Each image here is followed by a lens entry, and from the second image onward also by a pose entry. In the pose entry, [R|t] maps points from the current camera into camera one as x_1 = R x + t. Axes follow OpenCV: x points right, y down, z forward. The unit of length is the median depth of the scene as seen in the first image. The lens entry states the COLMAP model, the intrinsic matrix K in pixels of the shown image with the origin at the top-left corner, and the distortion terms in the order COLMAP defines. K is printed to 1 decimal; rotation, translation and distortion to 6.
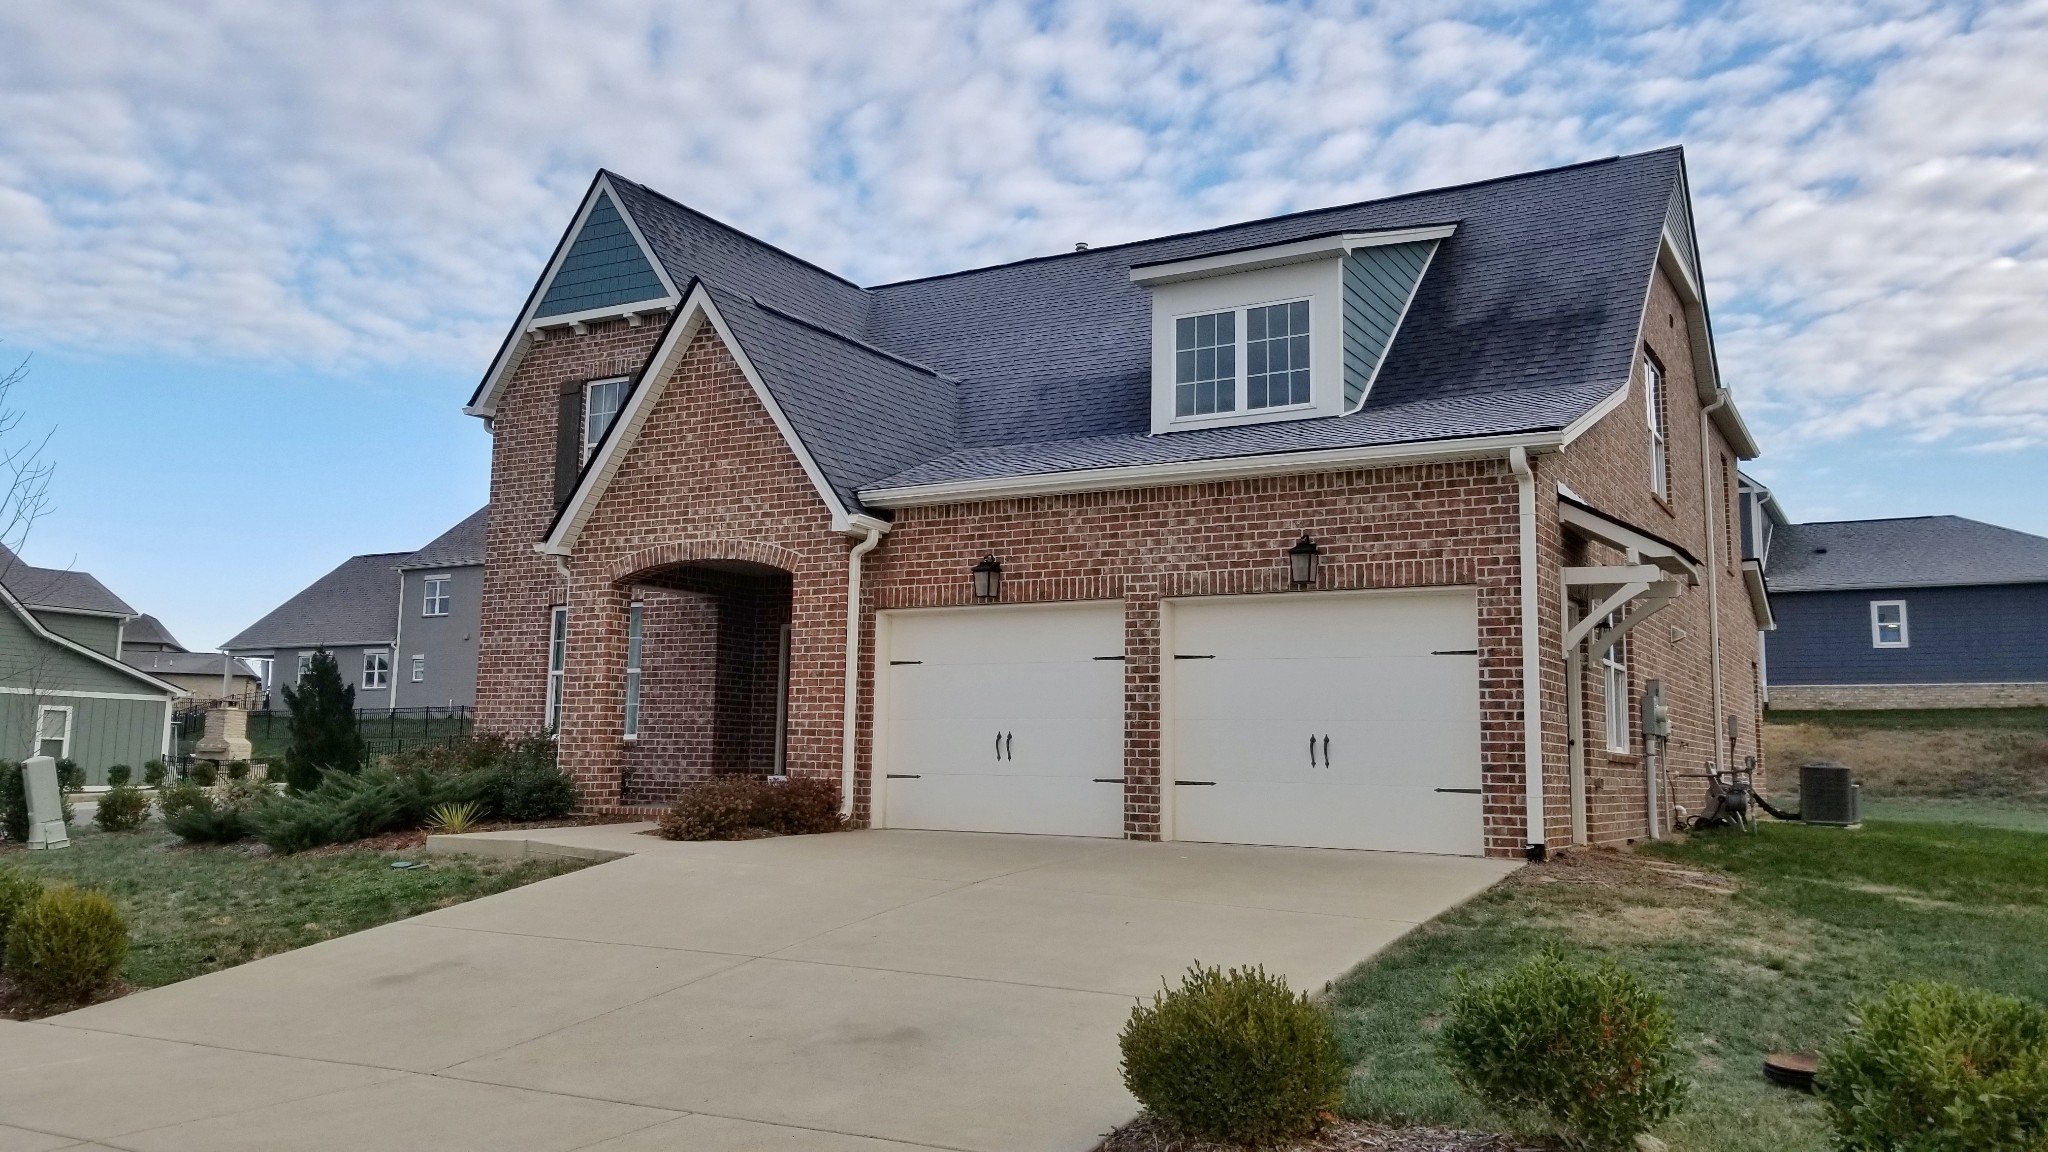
lens RADIAL K [[1607.2, 0, 1024.0], [0, 1607.2, 576.0], [0, 0, 1]] dist [0.180527, -0.000697]
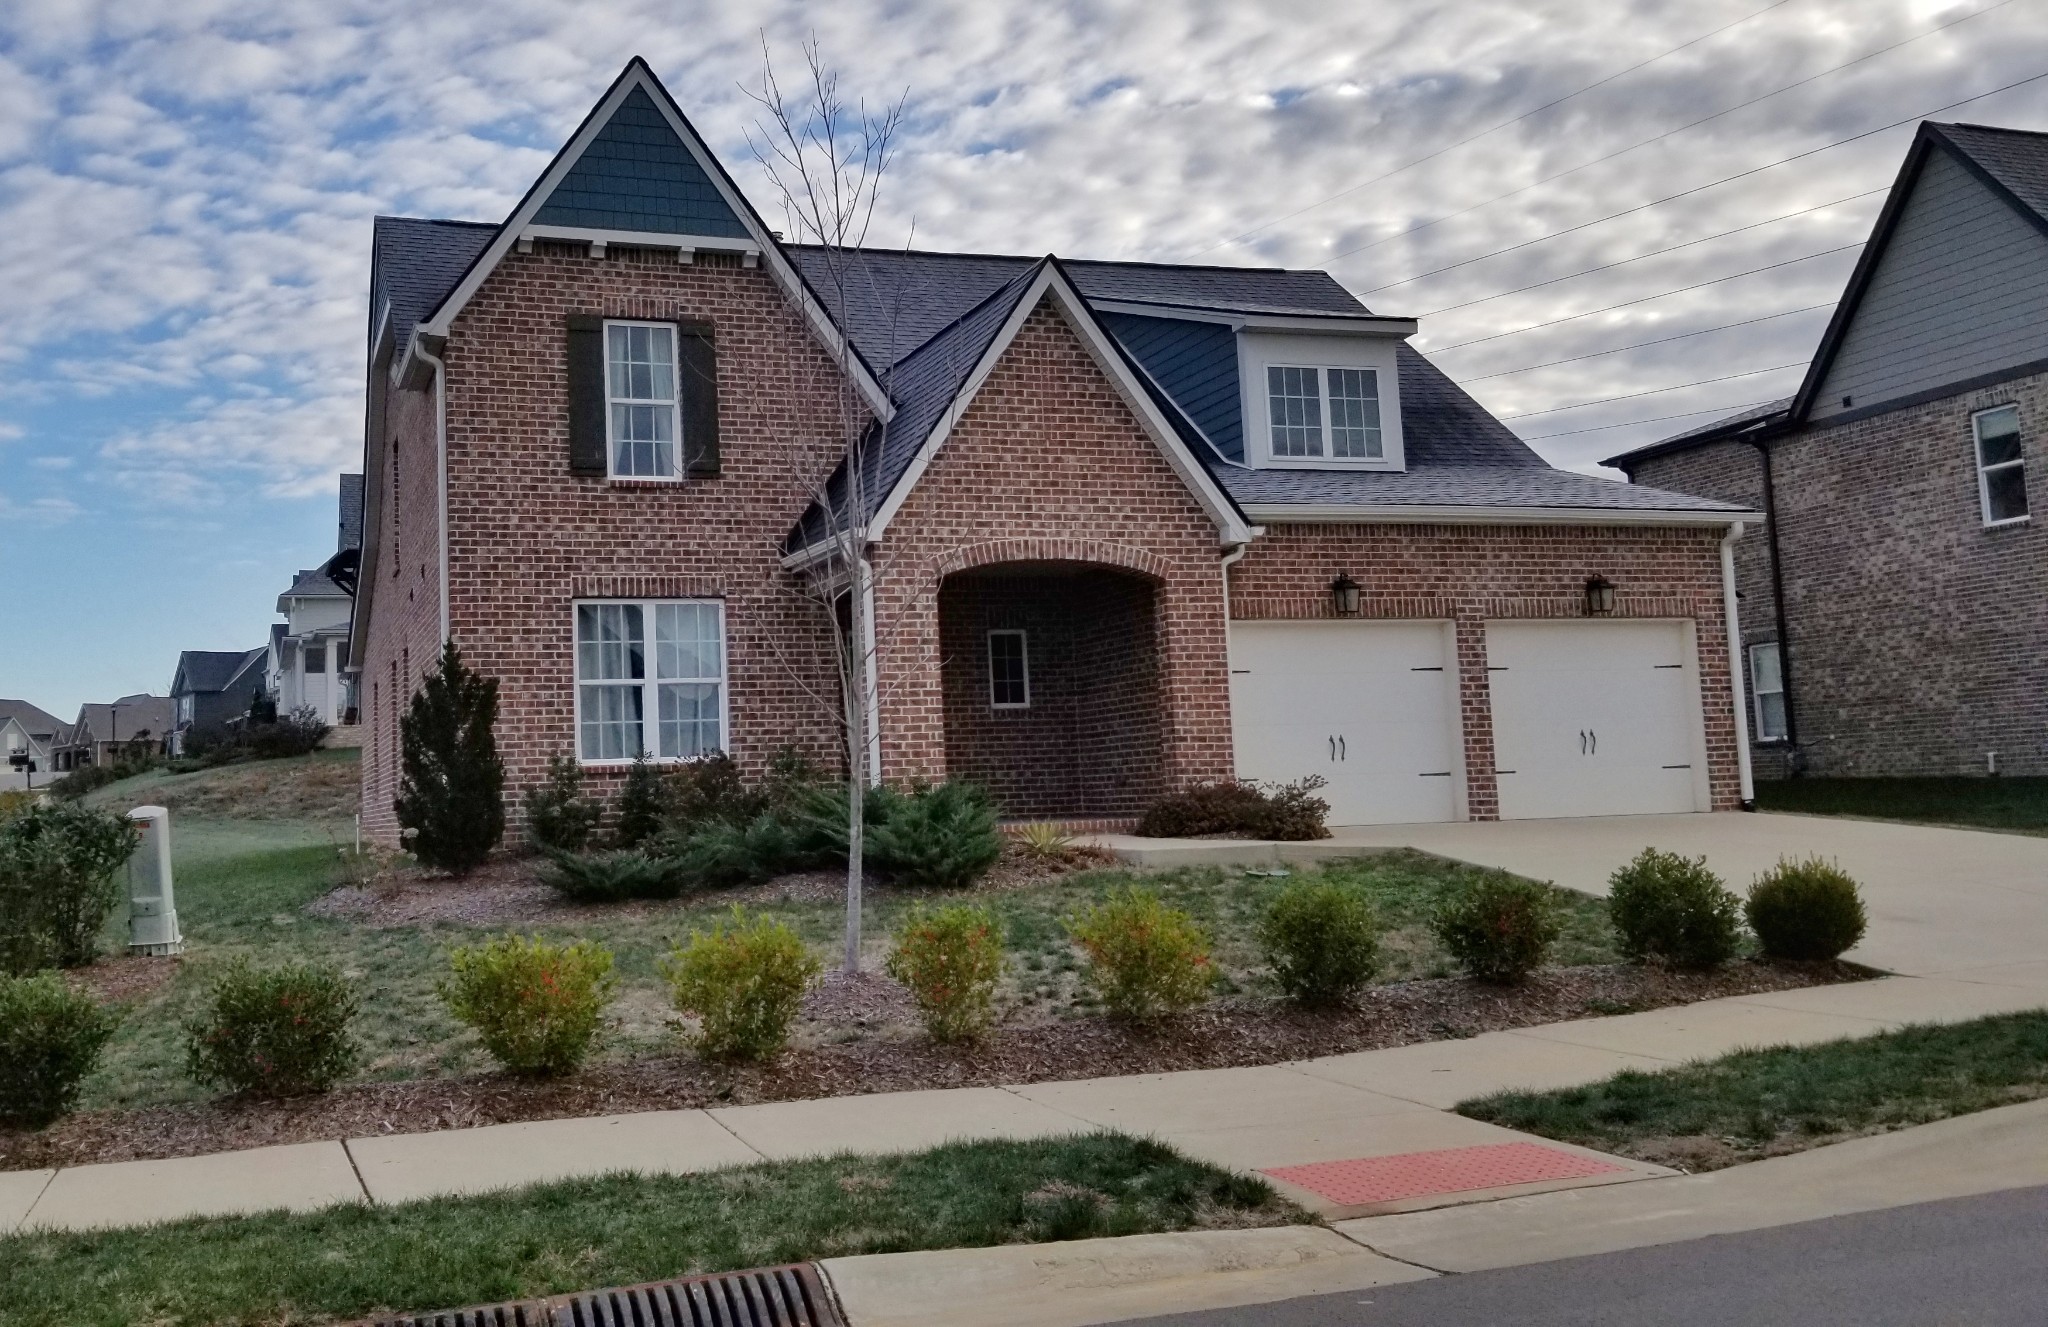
lens RADIAL K [[1722.5, 0, 1024.0], [0, 1722.5, 663.5], [0, 0, 1]] dist [0.078954, 0.000015]
pose [[0.671545, 0.016393, 0.740782, -1.016922], [-0.040294, 0.999084, 0.014419, 0.039018], [-0.739867, -0.039533, 0.671590, 0.363503]]
